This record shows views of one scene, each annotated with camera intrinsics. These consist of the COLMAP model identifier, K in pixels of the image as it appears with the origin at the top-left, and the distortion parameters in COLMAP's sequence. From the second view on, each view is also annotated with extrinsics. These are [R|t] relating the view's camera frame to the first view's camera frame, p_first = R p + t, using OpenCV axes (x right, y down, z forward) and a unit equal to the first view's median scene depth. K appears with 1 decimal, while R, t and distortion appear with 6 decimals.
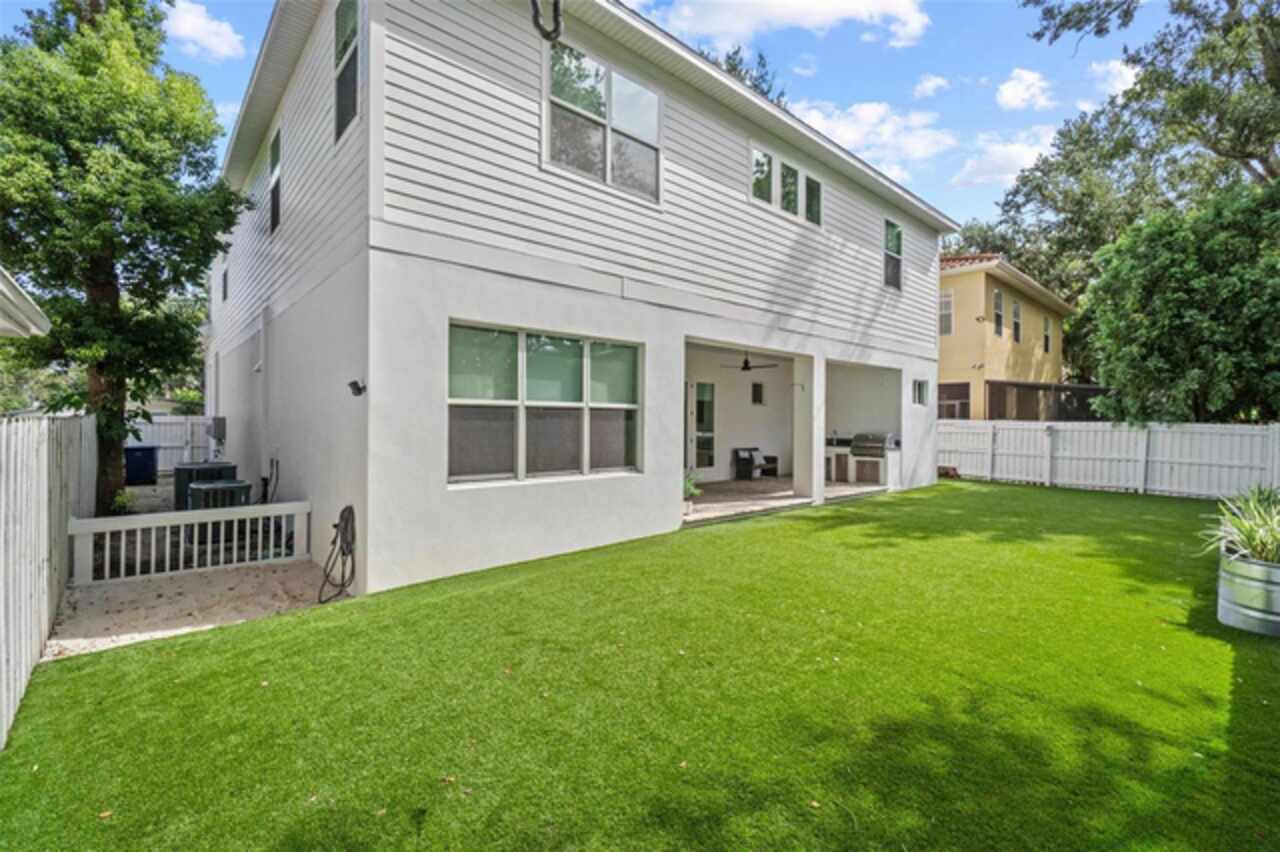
lens RADIAL K [[558.0, 0, 637.5], [0, 558.0, 426.0], [0, 0, 1]] dist [0.000050, 0.001442]
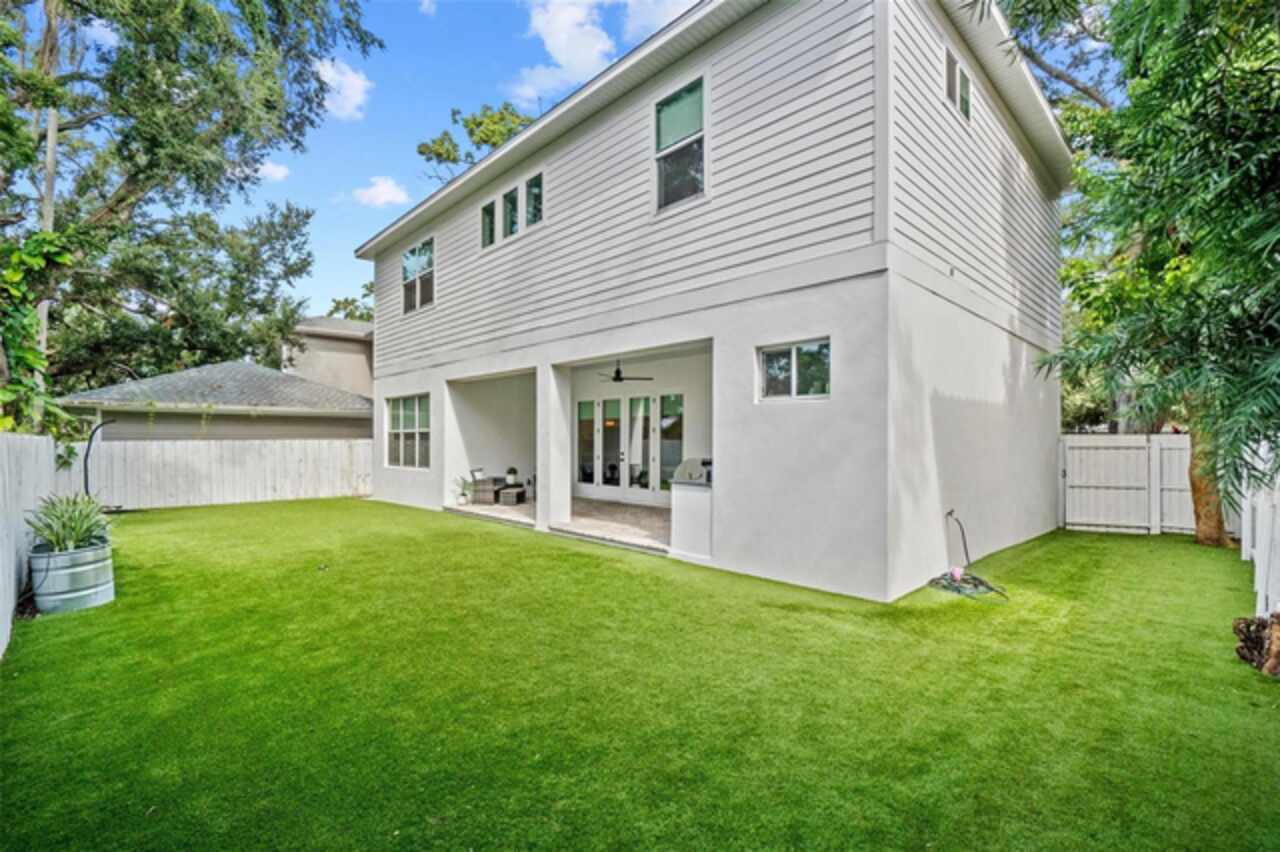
lens RADIAL K [[558.0, 0, 637.7], [0, 558.0, 431.0], [0, 0, 1]] dist [0.000050, 0.001442]
pose [[0.038106, -0.012914, -0.999190, 1.164440], [-0.002761, 0.999911, -0.013029, -0.009024], [0.999270, 0.003255, 0.038067, 1.070911]]
